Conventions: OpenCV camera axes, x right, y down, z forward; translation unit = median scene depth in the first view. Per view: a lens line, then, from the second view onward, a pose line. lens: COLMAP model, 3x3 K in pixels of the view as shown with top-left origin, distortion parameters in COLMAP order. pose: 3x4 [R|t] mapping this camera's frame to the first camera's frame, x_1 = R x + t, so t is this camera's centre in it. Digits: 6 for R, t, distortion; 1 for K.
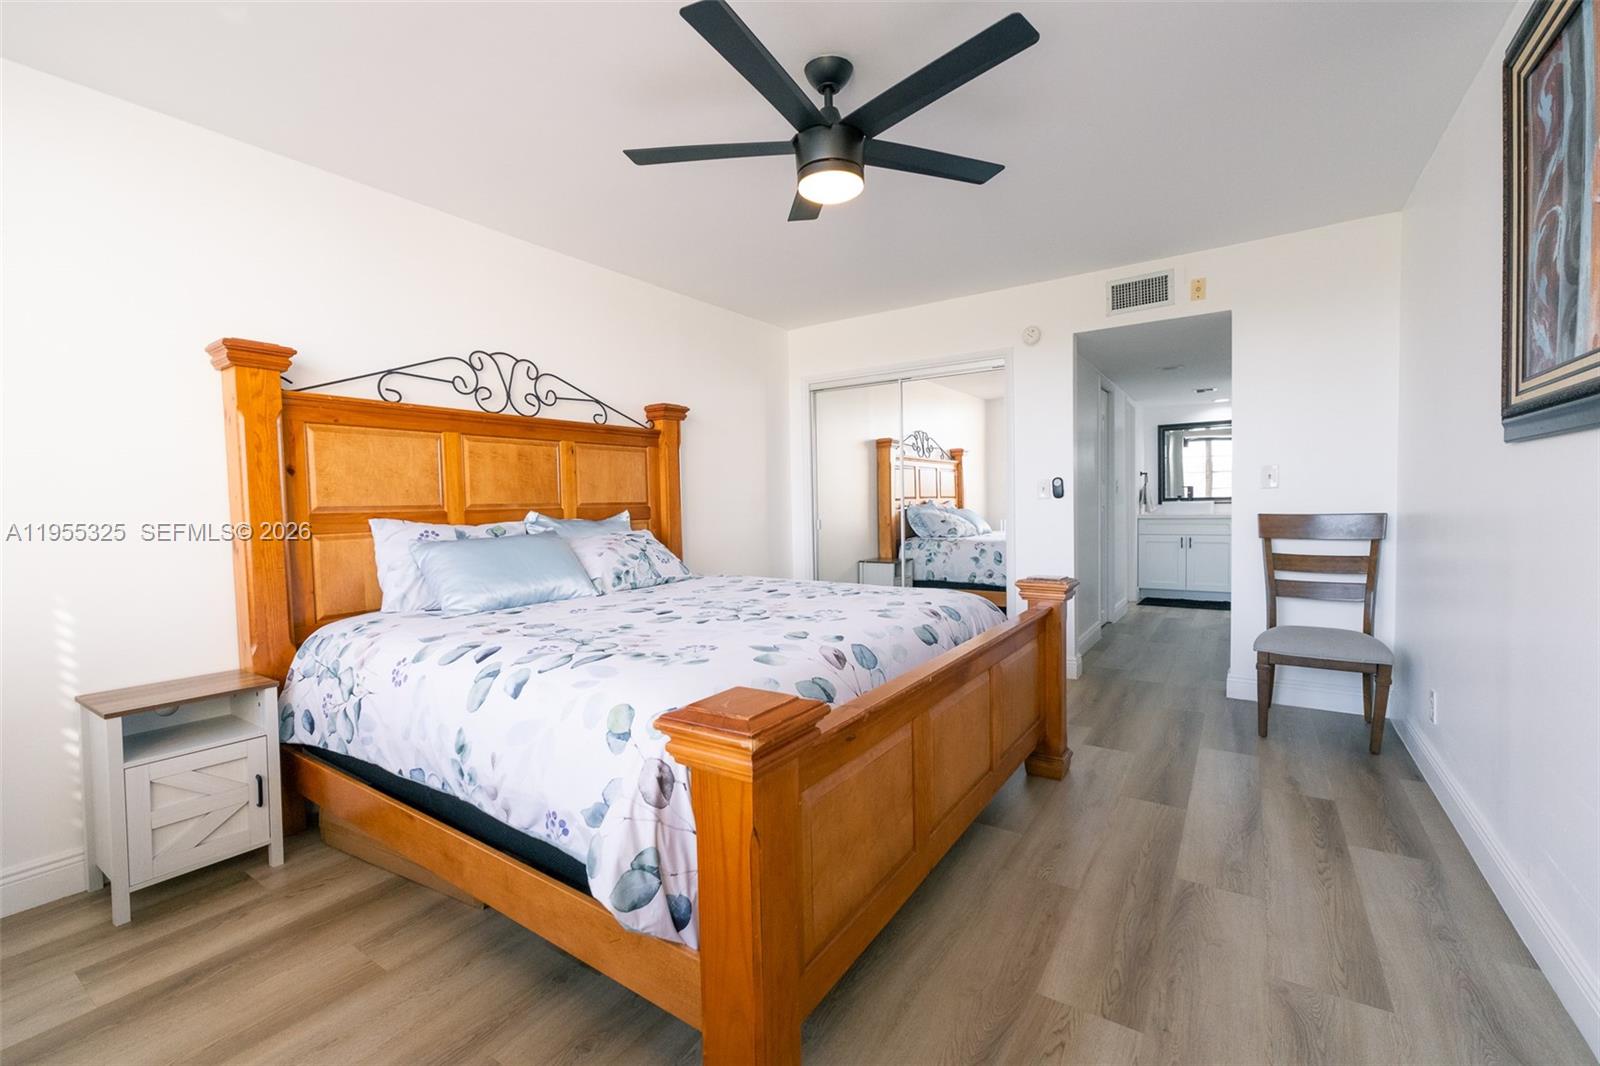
lens RADIAL K [[680.2, 0, 799.4], [0, 680.2, 526.7], [0, 0, 1]] dist [0.007126, 0.000220]
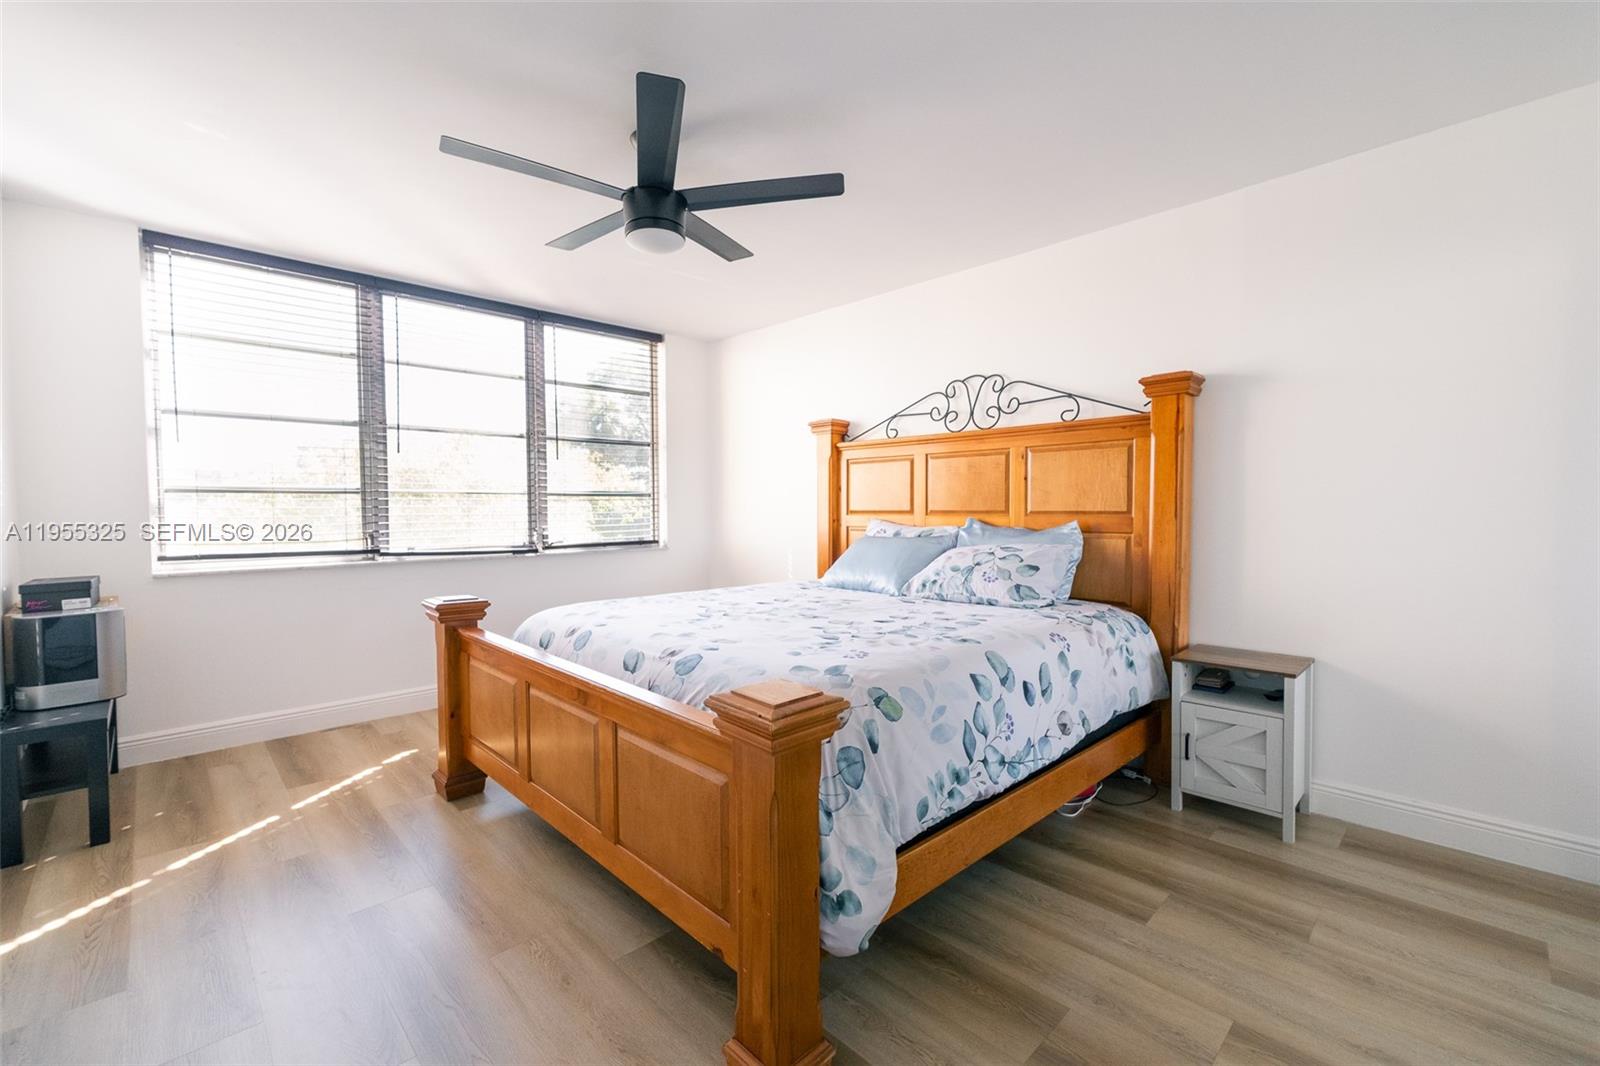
lens RADIAL K [[680.2, 0, 805.0], [0, 680.2, 528.2], [0, 0, 1]] dist [0.007126, 0.000220]
pose [[-0.215886, 0.052156, -0.975025, 0.729891], [-0.026318, 0.997899, 0.059206, -0.063628], [0.976064, 0.038443, -0.214059, 0.981290]]
